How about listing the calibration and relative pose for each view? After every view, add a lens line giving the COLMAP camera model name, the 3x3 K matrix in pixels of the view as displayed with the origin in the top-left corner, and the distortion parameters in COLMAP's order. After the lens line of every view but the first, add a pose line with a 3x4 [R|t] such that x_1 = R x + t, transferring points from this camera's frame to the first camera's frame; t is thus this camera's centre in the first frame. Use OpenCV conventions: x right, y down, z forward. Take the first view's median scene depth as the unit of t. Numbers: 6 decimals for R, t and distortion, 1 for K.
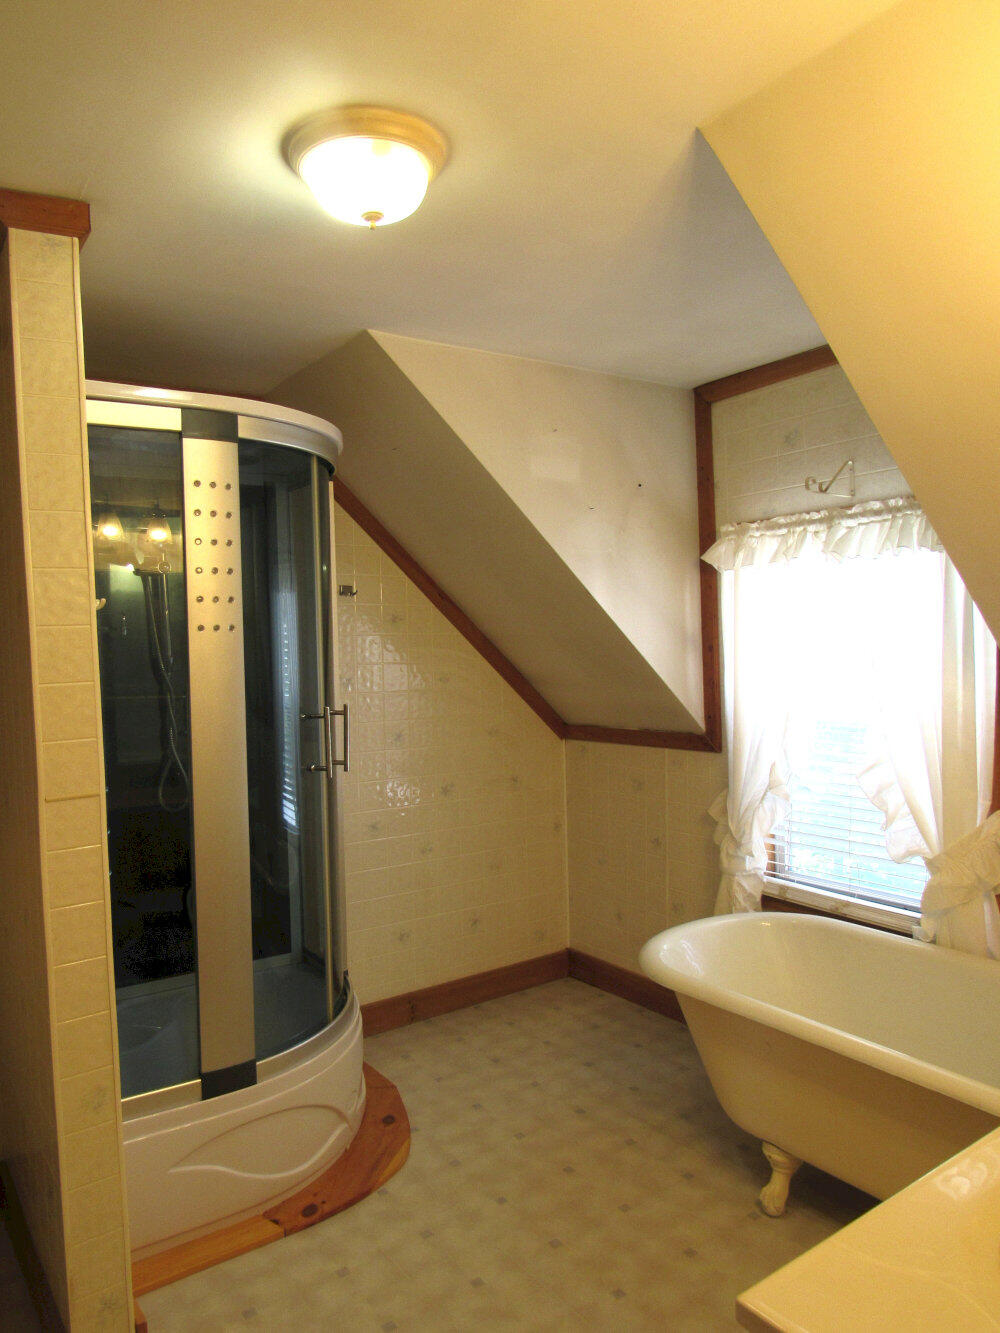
lens RADIAL K [[952.3, 0, 499.0], [0, 952.3, 666.4], [0, 0, 1]] dist [-0.037841, 0.015151]
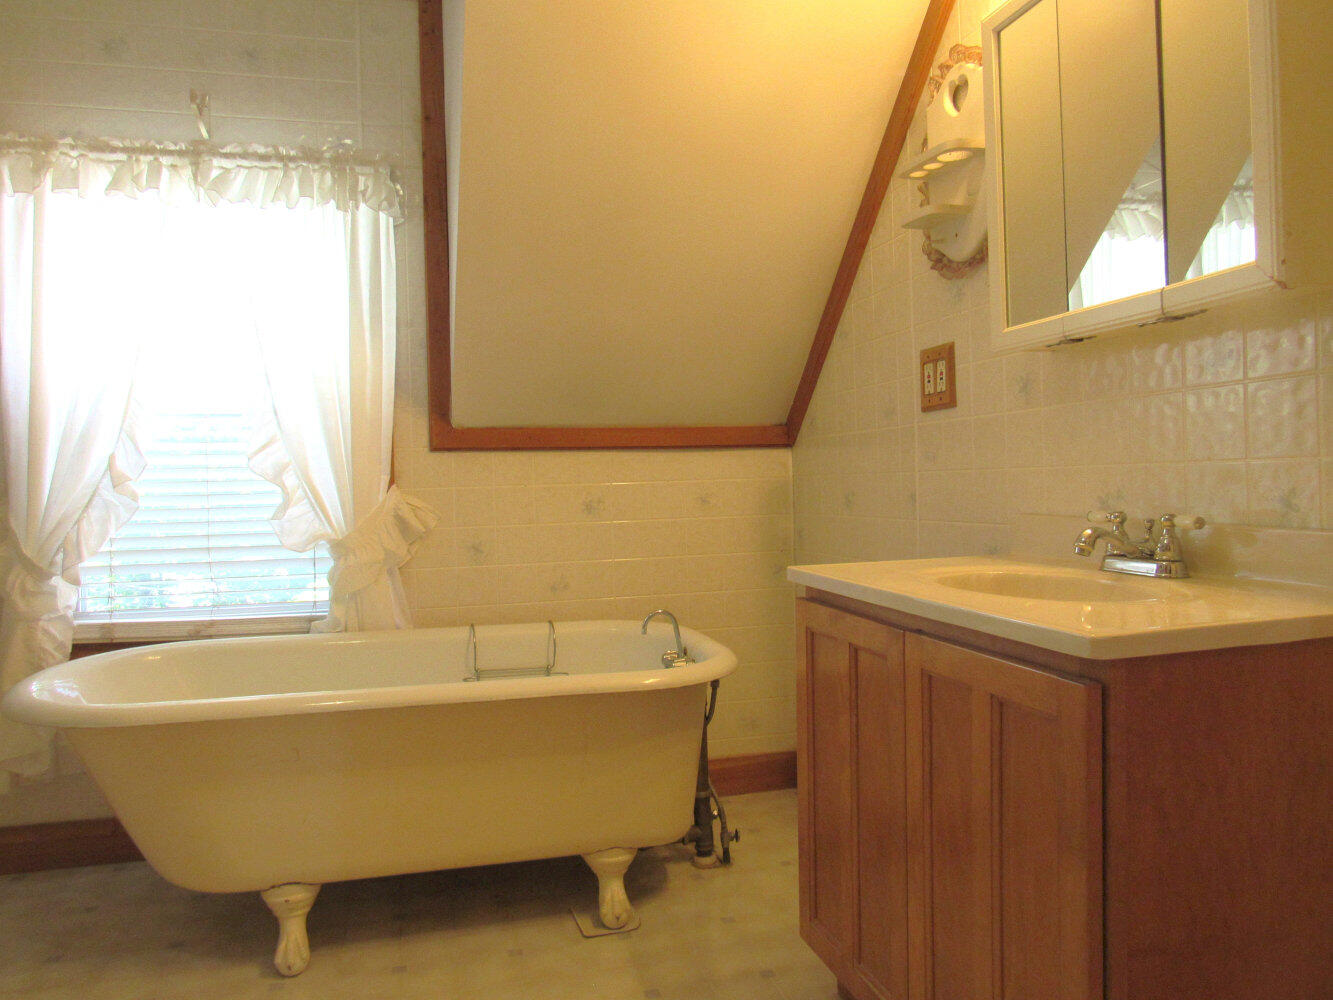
lens RADIAL K [[952.3, 0, 662.2], [0, 952.3, 493.9], [0, 0, 1]] dist [-0.037841, 0.015151]
pose [[0.348968, 0.009377, 0.937088, -0.264463], [0.032356, 0.999233, -0.022048, 0.165958], [-0.936576, 0.038015, 0.348397, 0.331885]]
